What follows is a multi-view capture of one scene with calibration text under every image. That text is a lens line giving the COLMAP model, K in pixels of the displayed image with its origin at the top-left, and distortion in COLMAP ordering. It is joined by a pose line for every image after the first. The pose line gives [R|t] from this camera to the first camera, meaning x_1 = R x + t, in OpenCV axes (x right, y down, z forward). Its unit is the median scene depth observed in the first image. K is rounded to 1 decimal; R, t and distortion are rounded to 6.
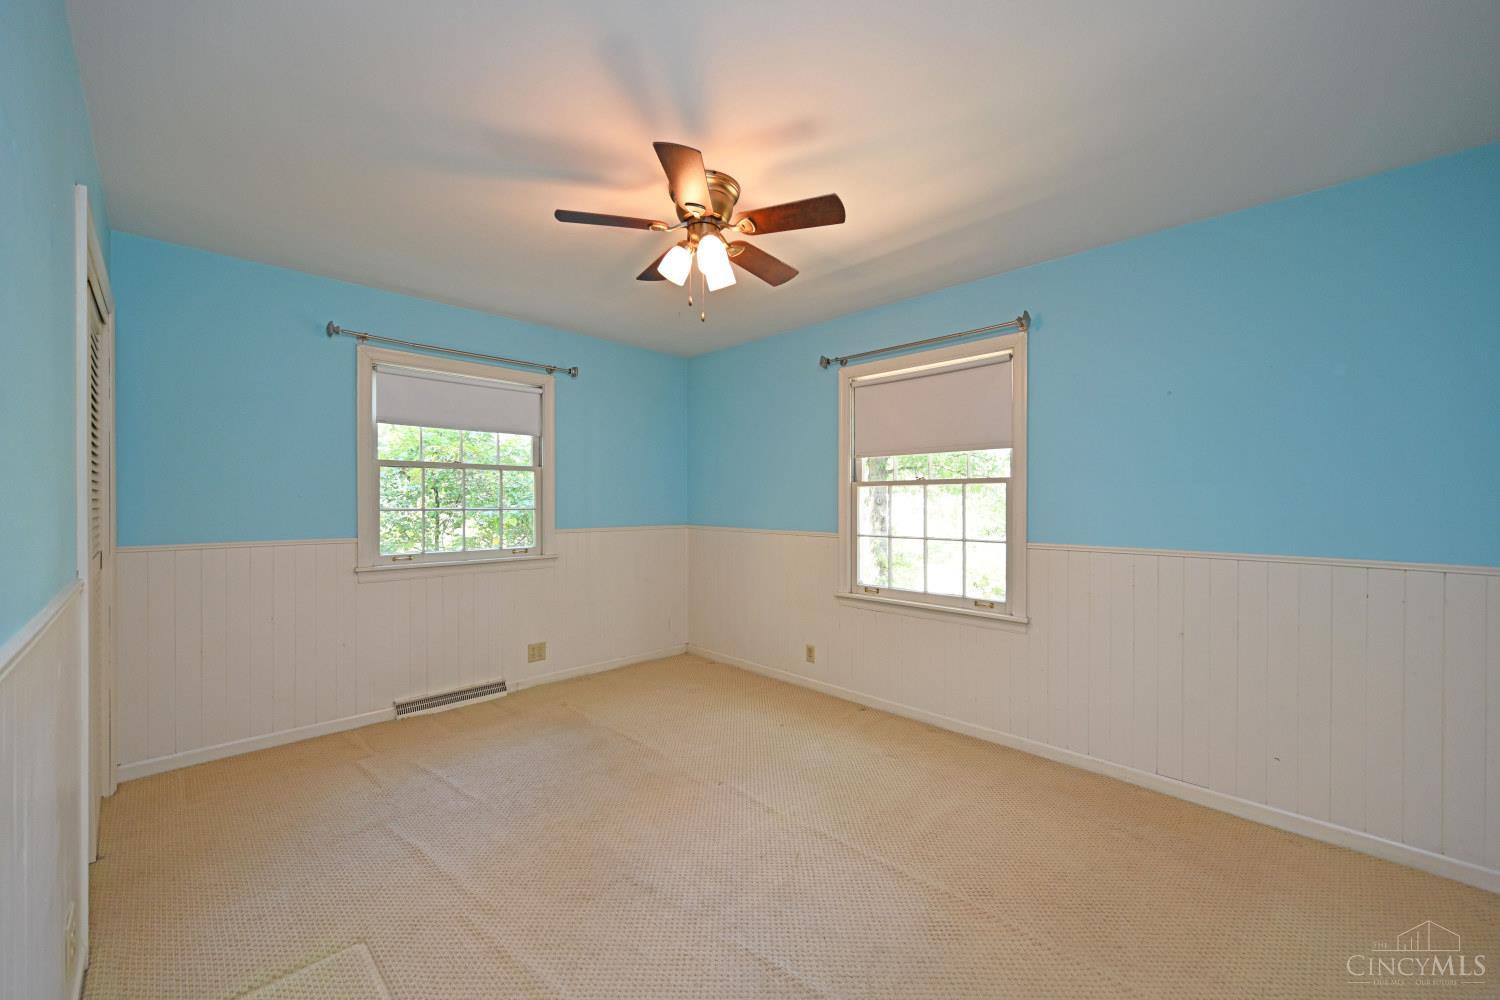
lens RADIAL K [[593.5, 0, 750.0], [0, 593.5, 500.0], [0, 0, 1]] dist [0.001031, 0.000035]
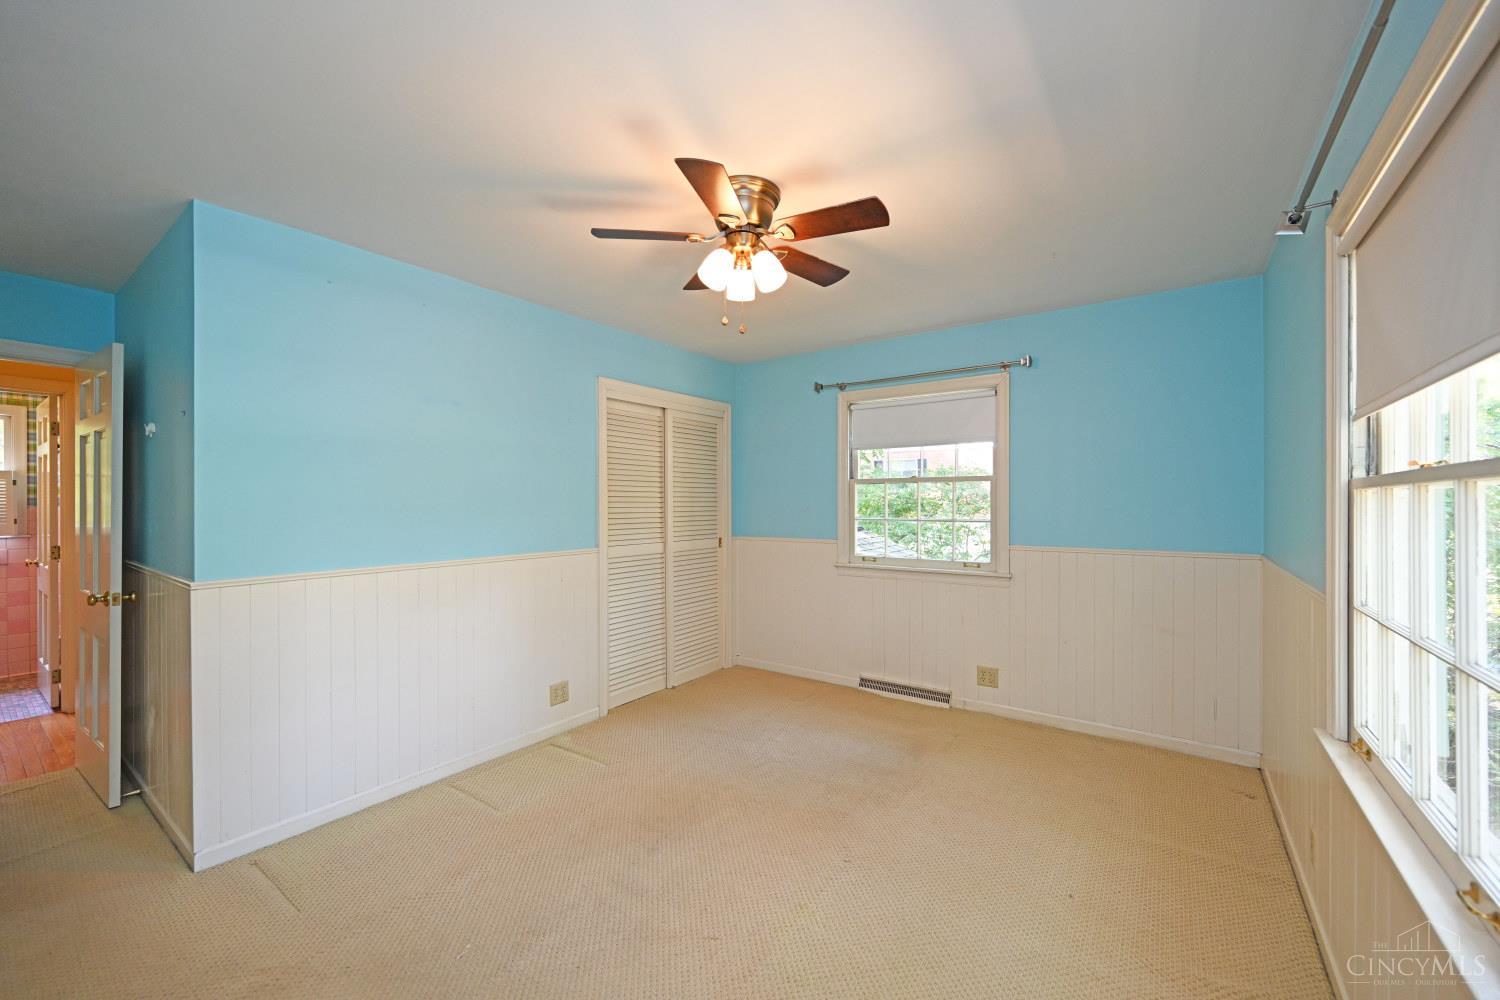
lens RADIAL K [[593.5, 0, 750.0], [0, 593.5, 500.0], [0, 0, 1]] dist [0.001031, 0.000035]
pose [[0.166241, -0.005715, -0.986069, 0.538780], [0.000337, 0.999983, -0.005739, -0.015050], [0.986085, 0.000621, 0.166240, 0.527279]]
